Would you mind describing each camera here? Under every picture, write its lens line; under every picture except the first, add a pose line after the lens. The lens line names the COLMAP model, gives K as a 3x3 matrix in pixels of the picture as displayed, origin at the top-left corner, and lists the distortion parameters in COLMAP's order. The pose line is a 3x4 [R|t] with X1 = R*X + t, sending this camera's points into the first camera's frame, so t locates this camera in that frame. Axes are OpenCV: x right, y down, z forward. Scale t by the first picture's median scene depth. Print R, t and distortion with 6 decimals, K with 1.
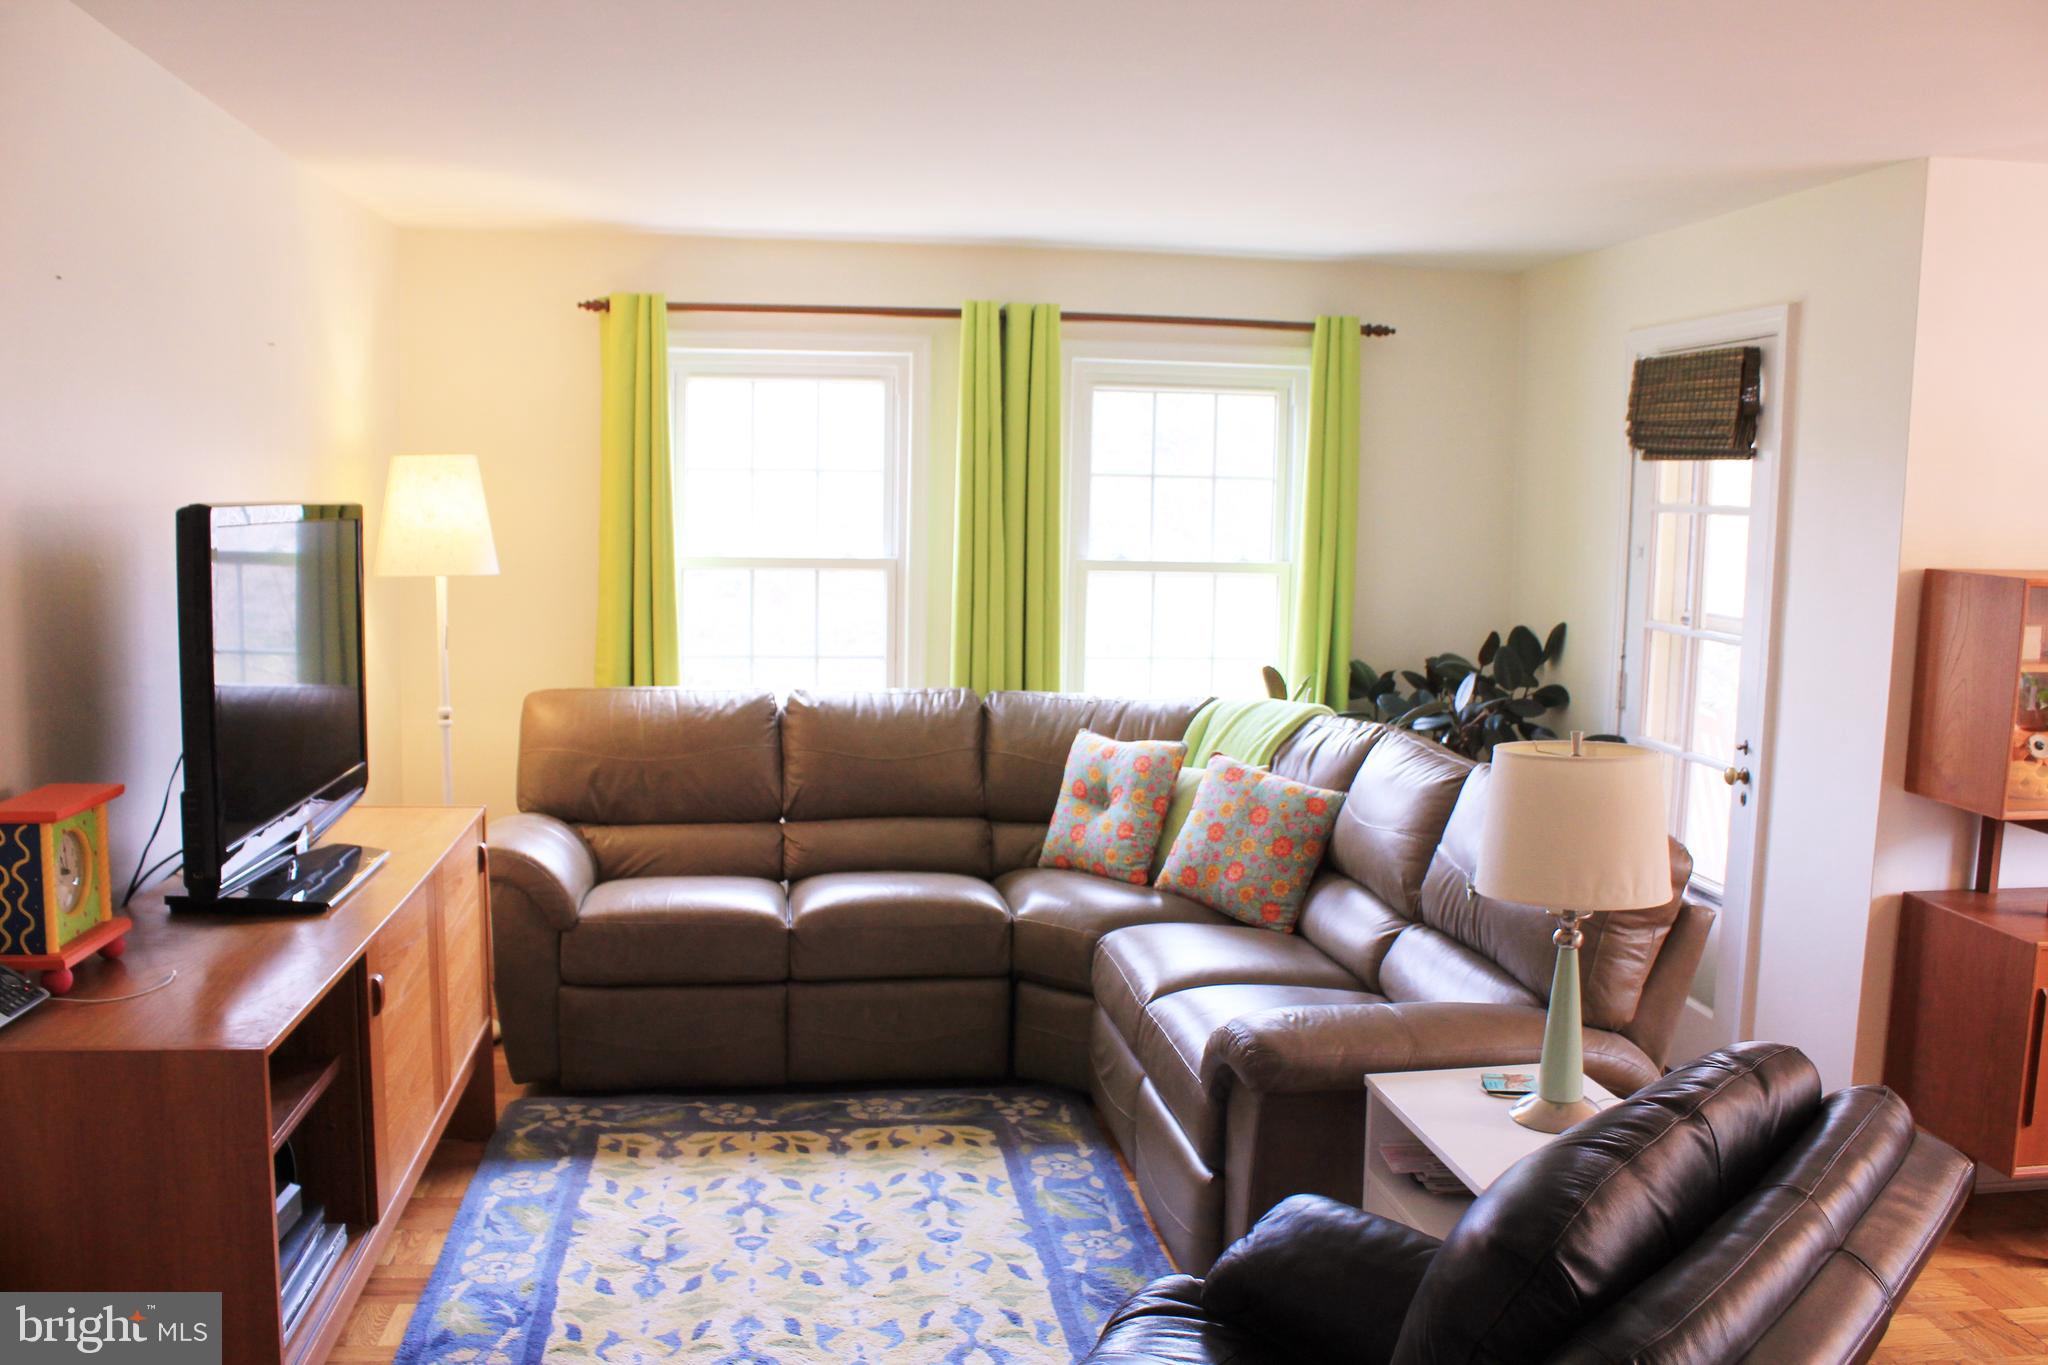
lens RADIAL K [[1715.9, 0, 1015.3], [0, 1715.9, 722.5], [0, 0, 1]] dist [-0.171015, 0.157200]
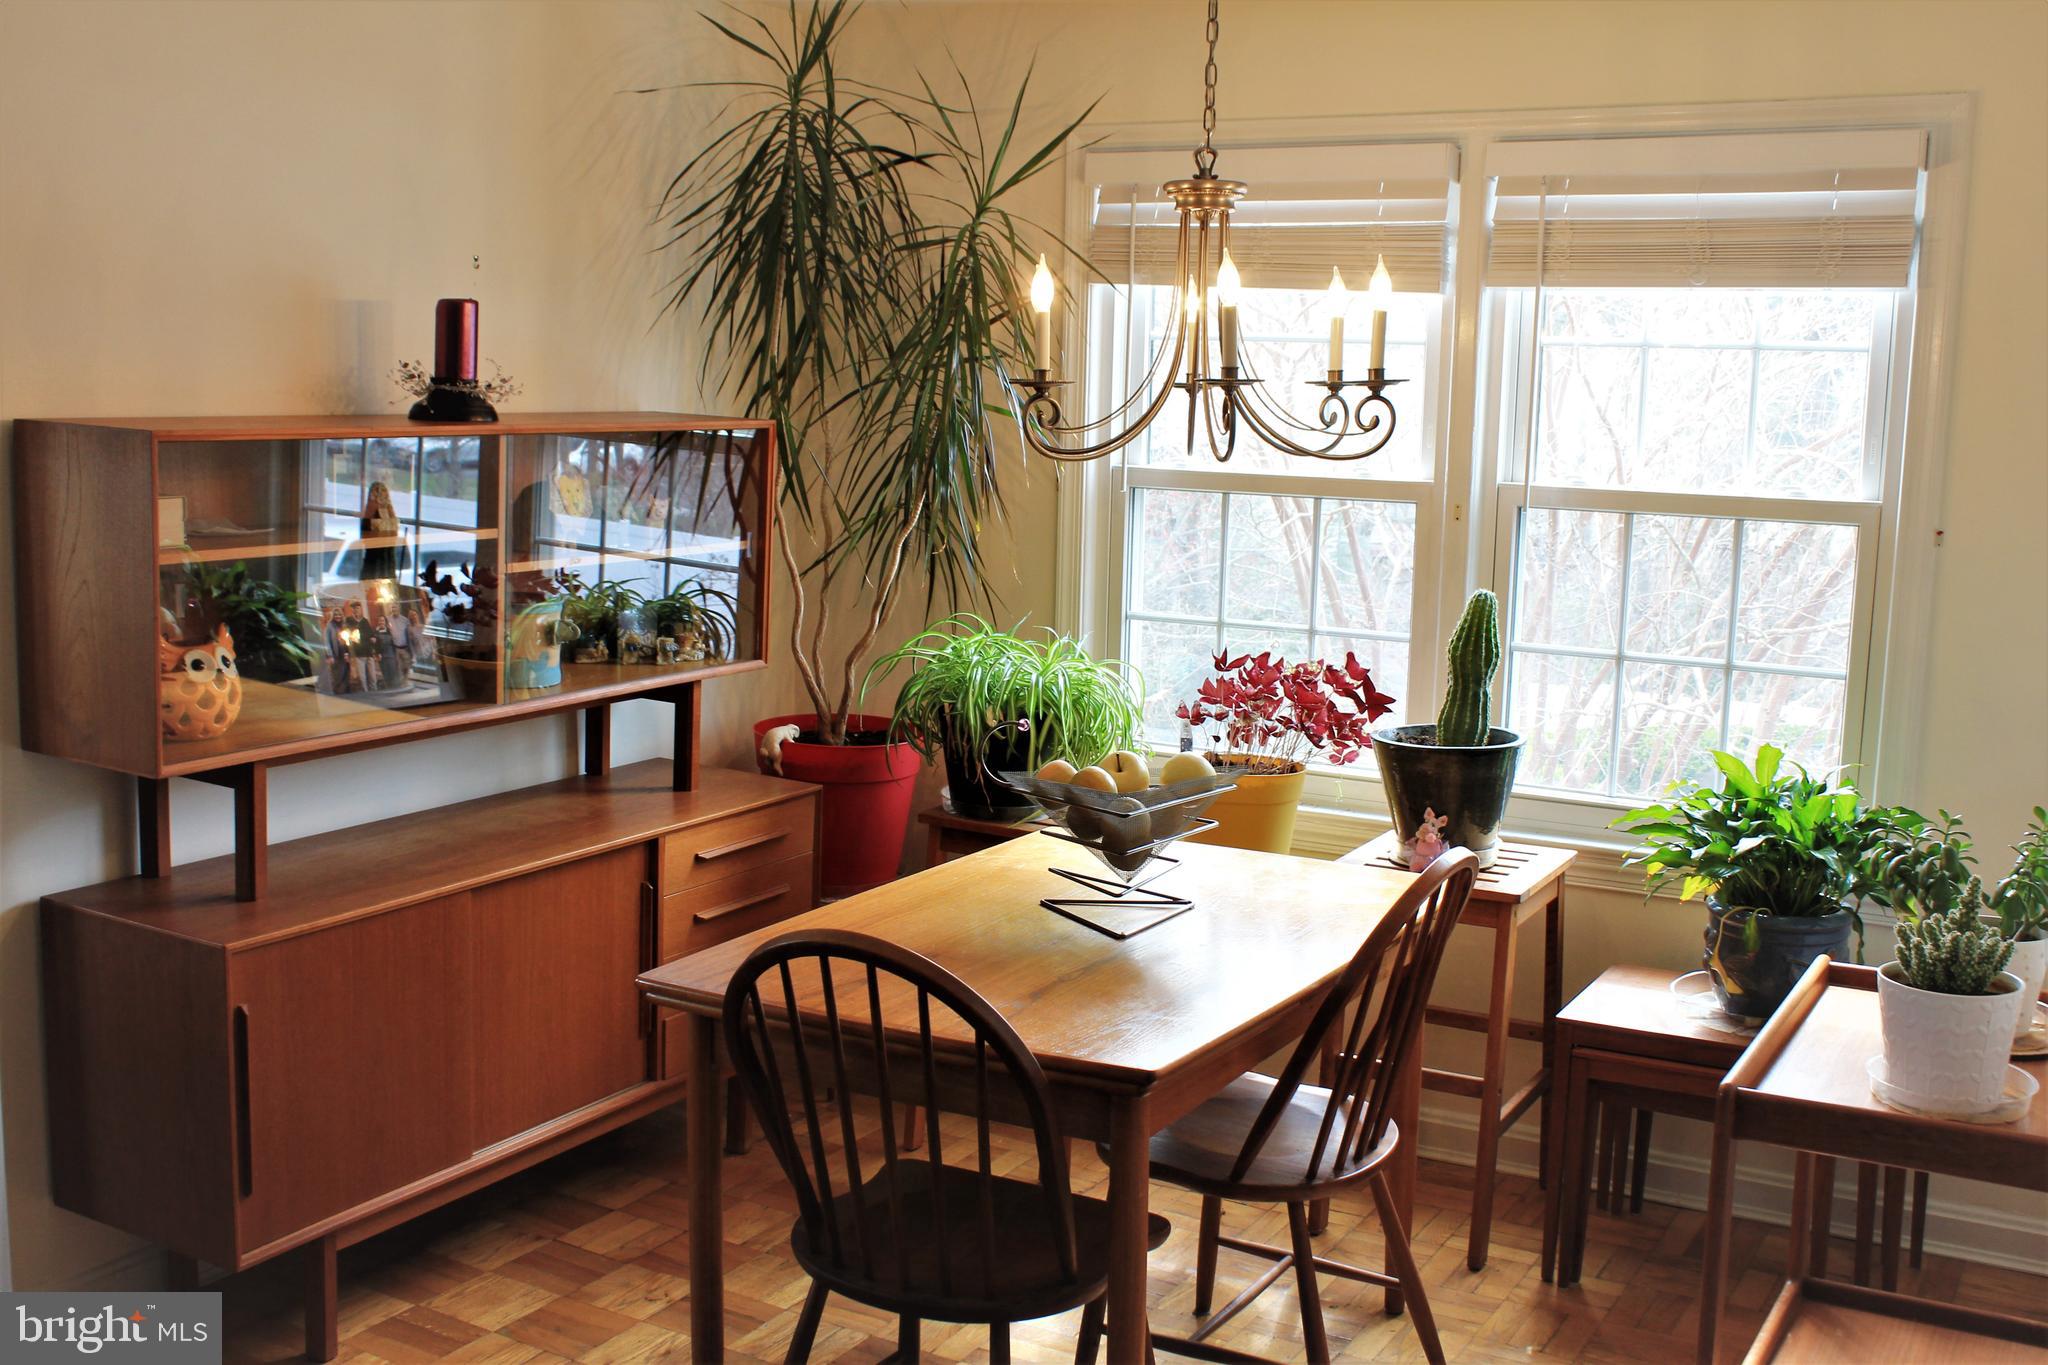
lens RADIAL K [[2168.1, 0, 1021.3], [0, 2168.1, 725.8], [0, 0, 1]] dist [-0.159983, 0.246910]
pose [[0.611762, -0.124955, 0.781111, 0.103372], [0.083172, 0.992132, 0.093572, -0.014536], [-0.786658, 0.007723, 0.617341, 0.131055]]
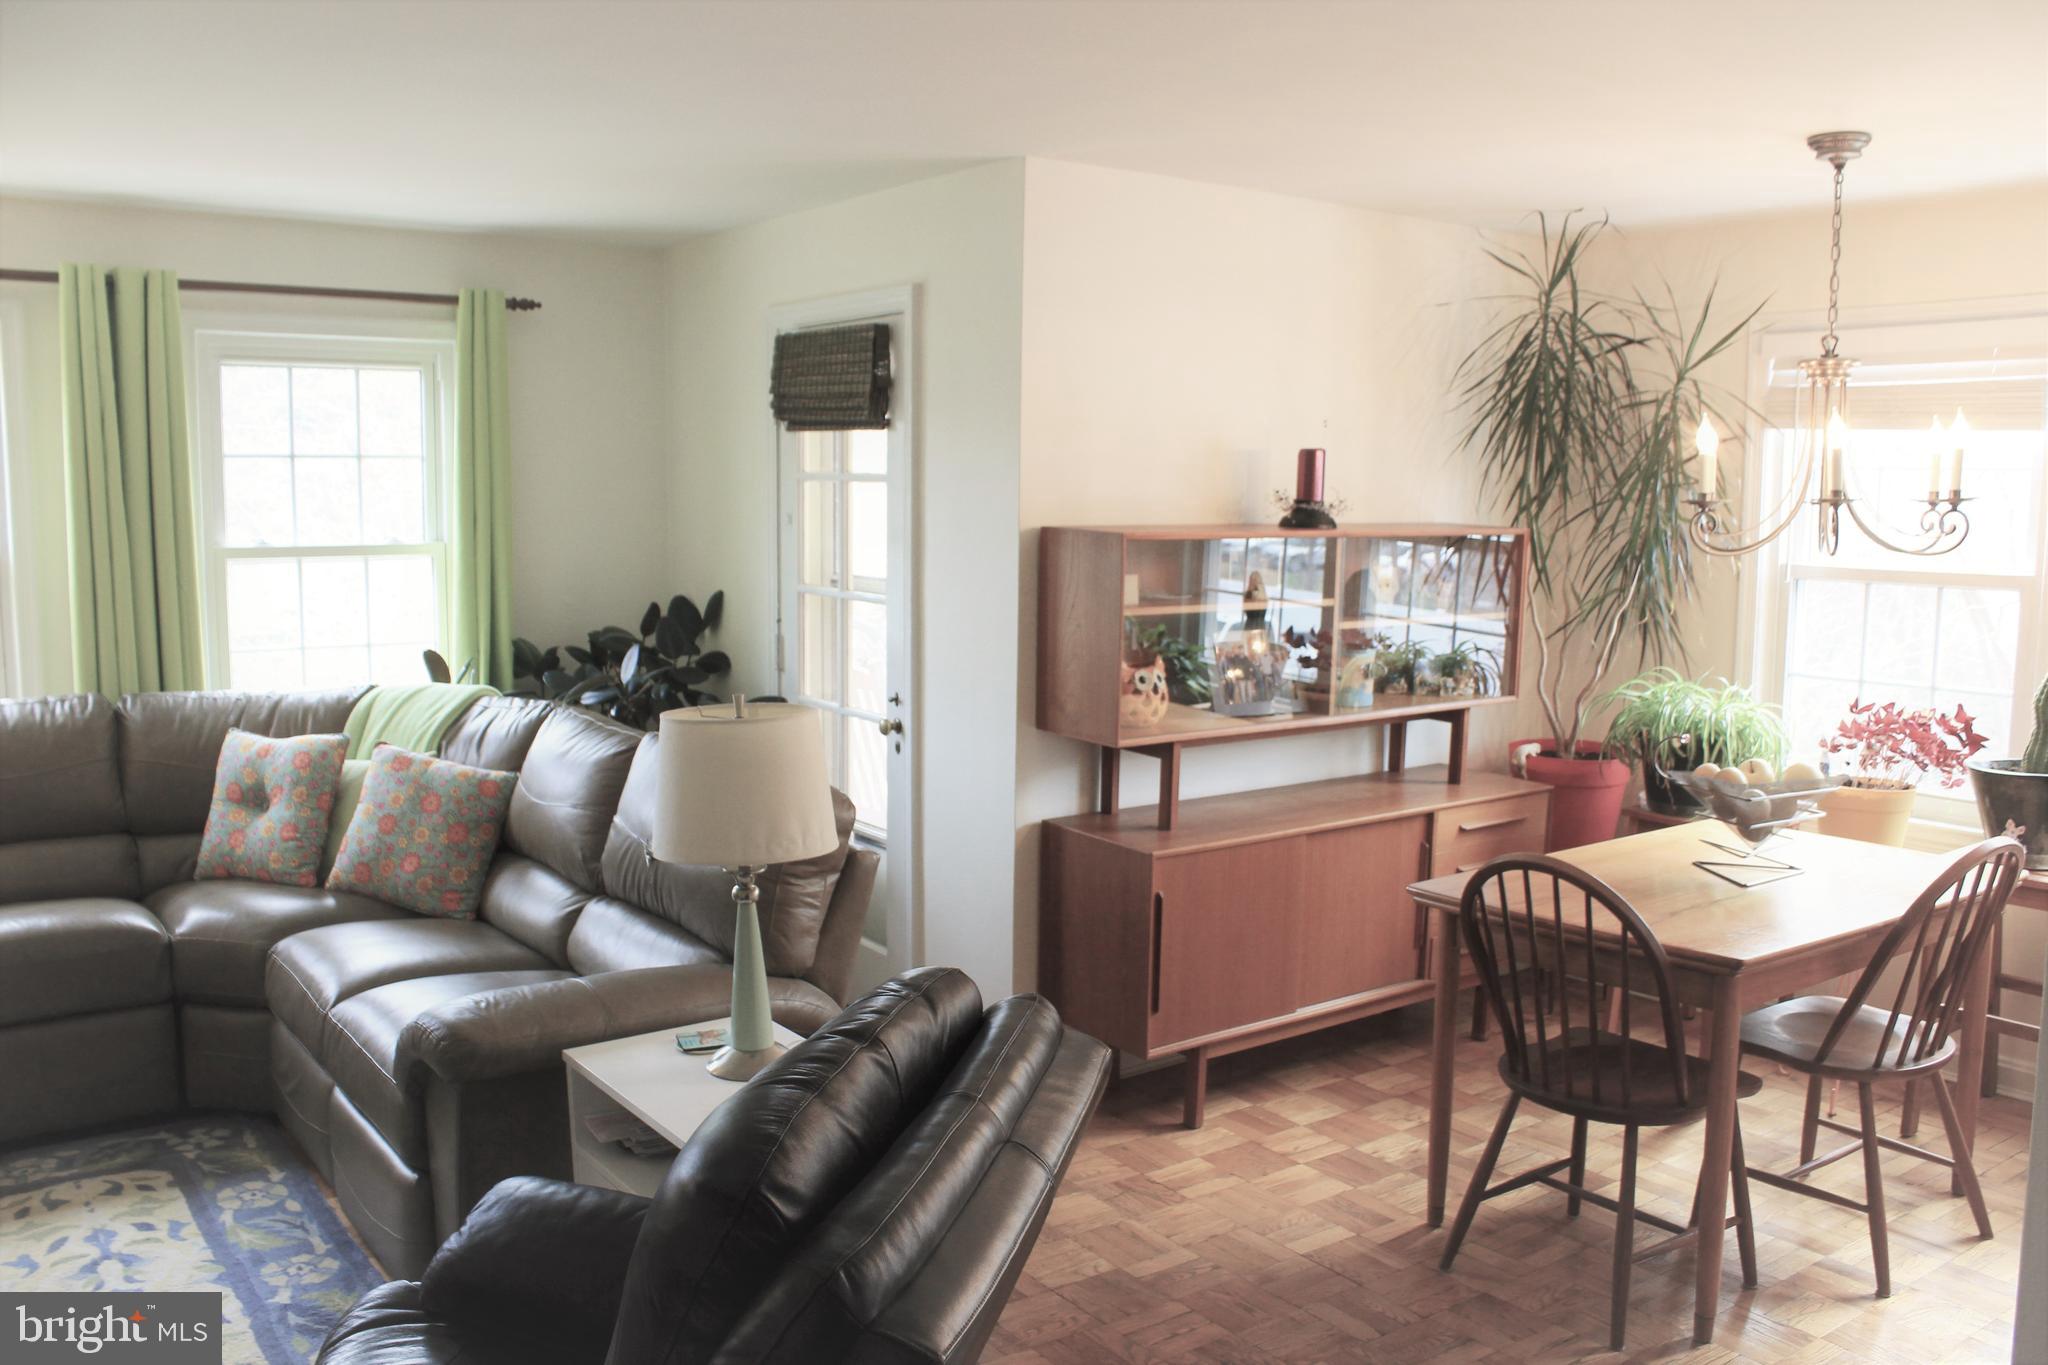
lens RADIAL K [[1715.9, 0, 1015.3], [0, 1715.9, 722.5], [0, 0, 1]] dist [-0.171015, 0.157200]
pose [[0.884652, -0.073183, 0.460472, -0.001526], [0.066075, 0.997315, 0.031562, 0.000260], [-0.461546, 0.002505, 0.887113, -0.008473]]
